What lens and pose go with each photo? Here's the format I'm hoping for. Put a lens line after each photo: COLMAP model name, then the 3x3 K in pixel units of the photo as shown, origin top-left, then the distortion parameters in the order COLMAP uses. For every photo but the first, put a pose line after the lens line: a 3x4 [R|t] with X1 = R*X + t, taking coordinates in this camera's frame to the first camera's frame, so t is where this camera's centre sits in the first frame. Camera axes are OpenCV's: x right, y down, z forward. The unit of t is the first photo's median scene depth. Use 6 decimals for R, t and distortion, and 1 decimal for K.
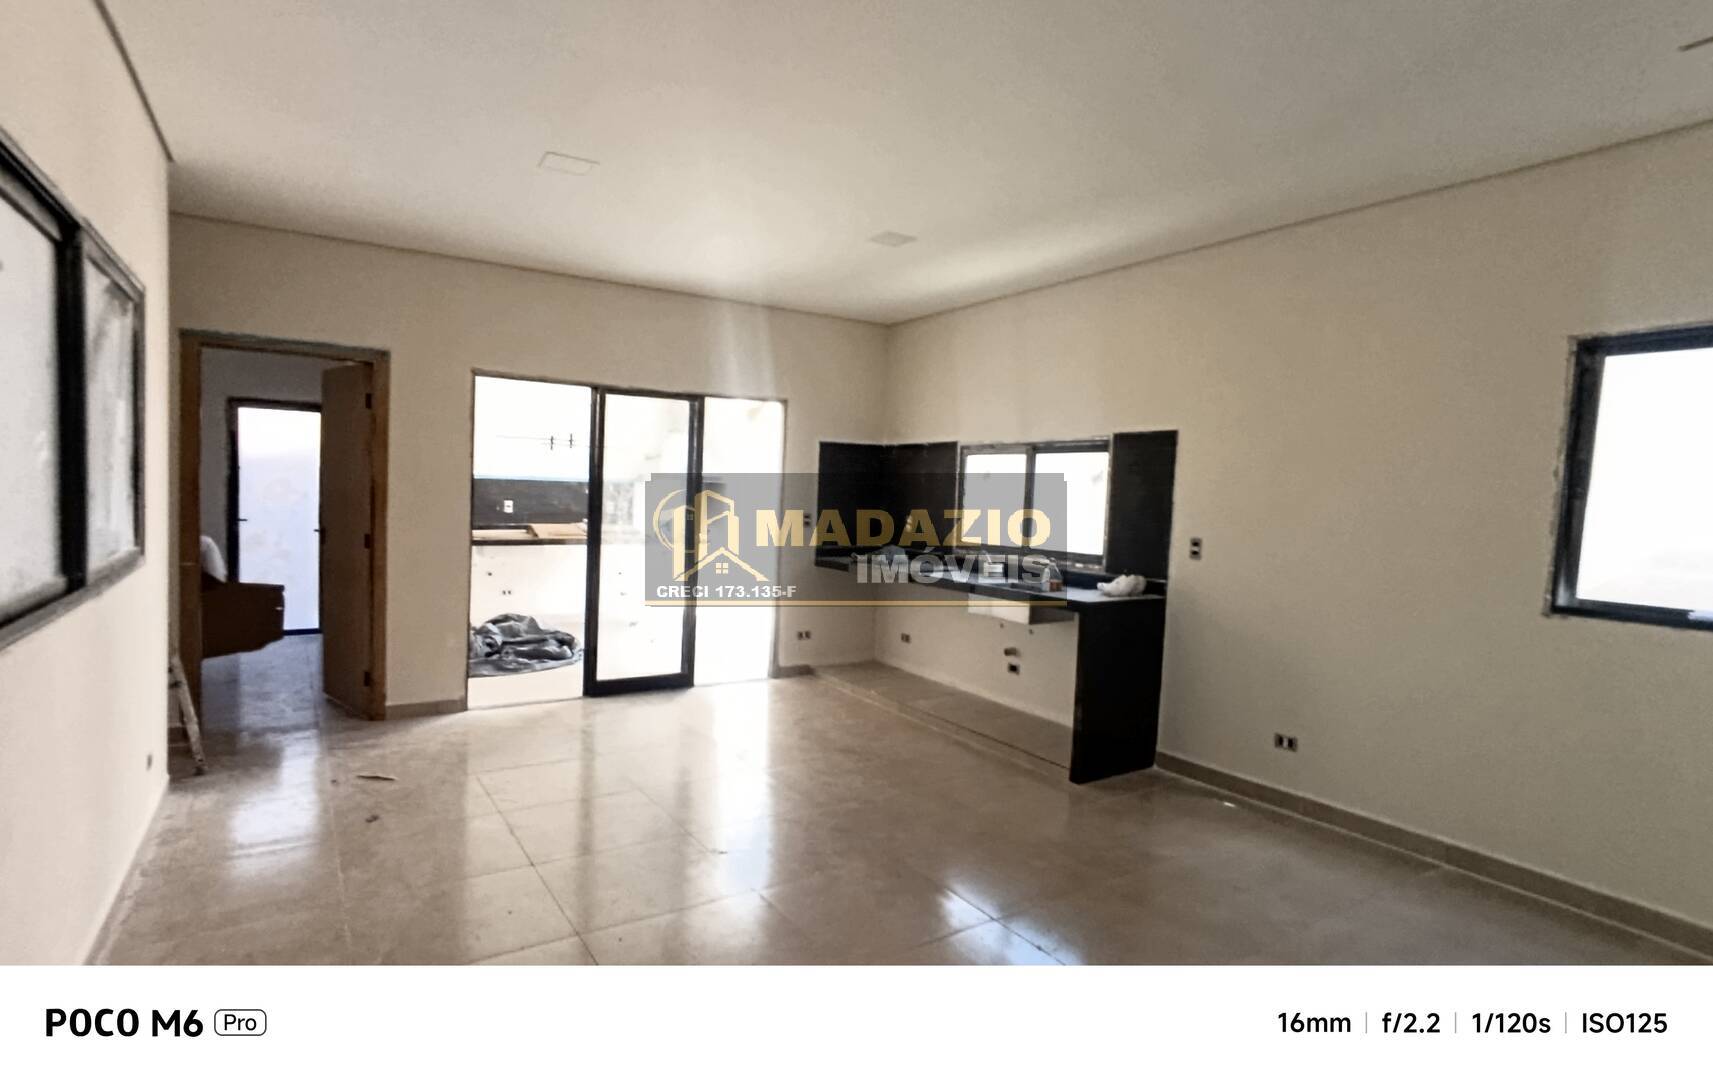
lens RADIAL K [[884.9, 0, 874.2], [0, 884.9, 553.8], [0, 0, 1]] dist [0.000420, 0.000943]
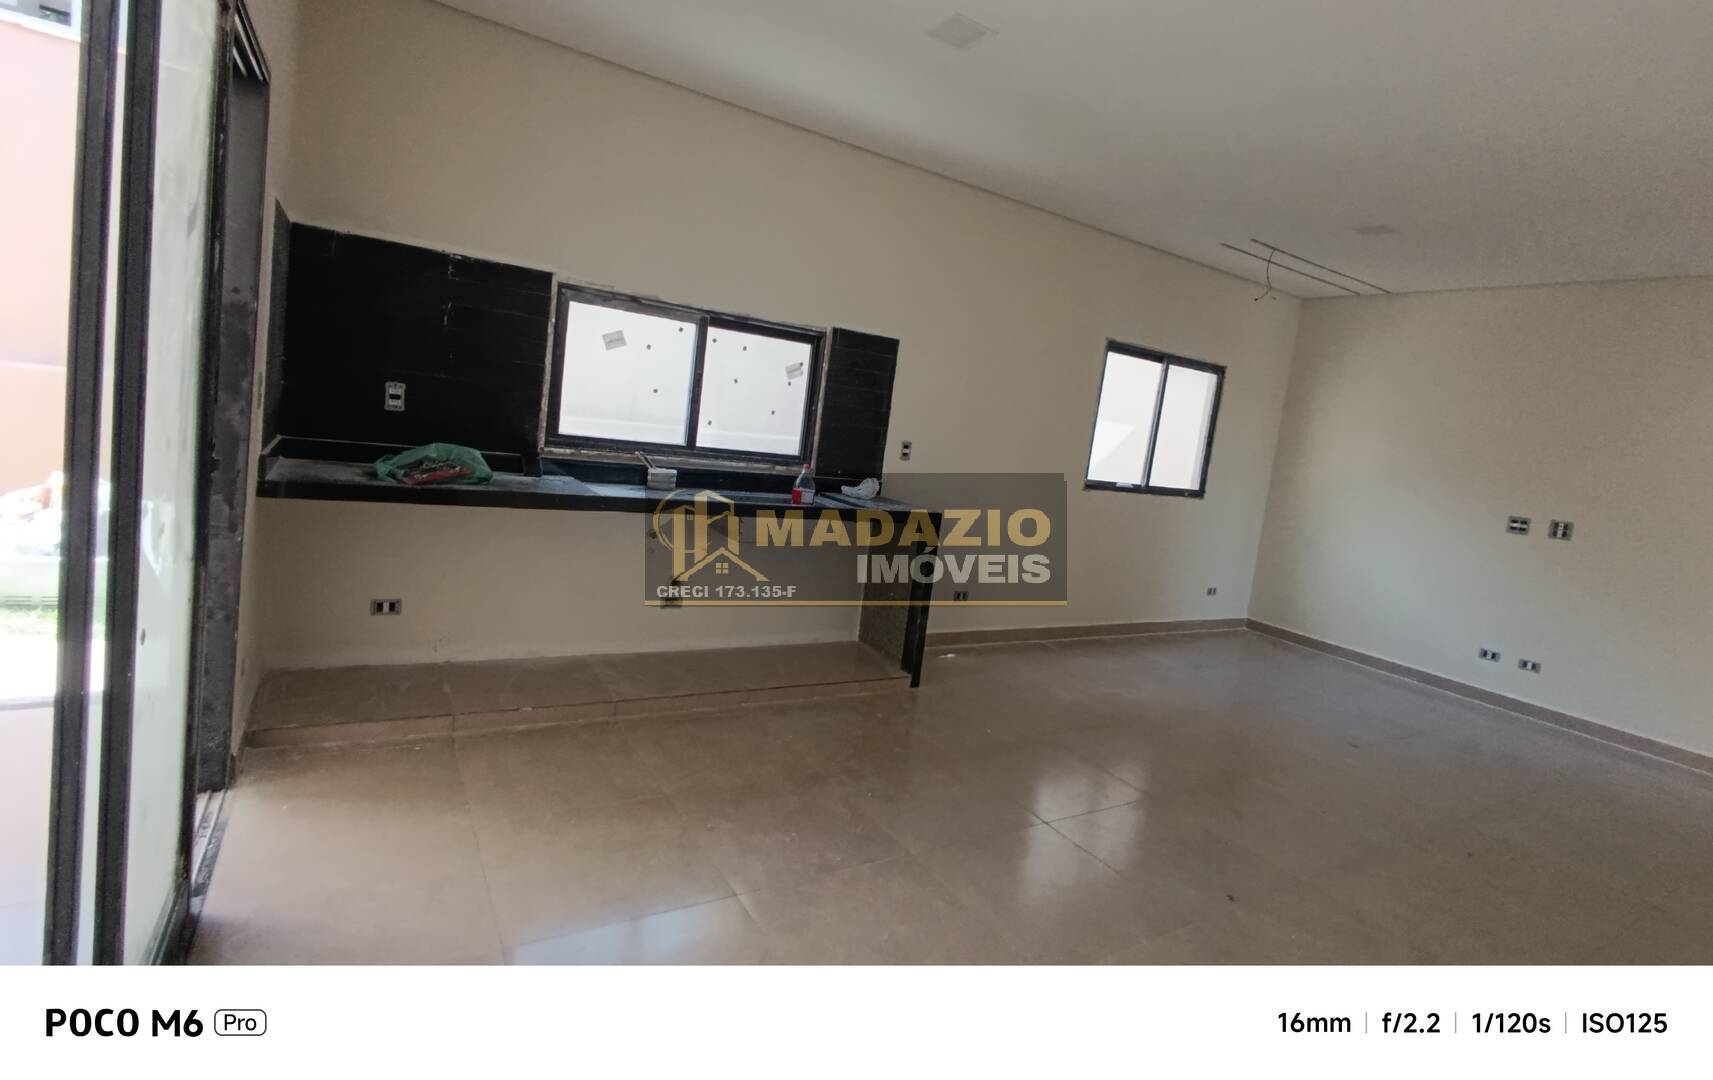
lens RADIAL K [[797.5, 0, 866.2], [0, 797.5, 507.2], [0, 0, 1]] dist [-0.002432, -0.000763]
pose [[0.023633, -0.152816, 0.987972, -0.575720], [-0.059522, 0.986280, 0.153978, -0.078326], [-0.997947, -0.062445, 0.014212, 0.922434]]
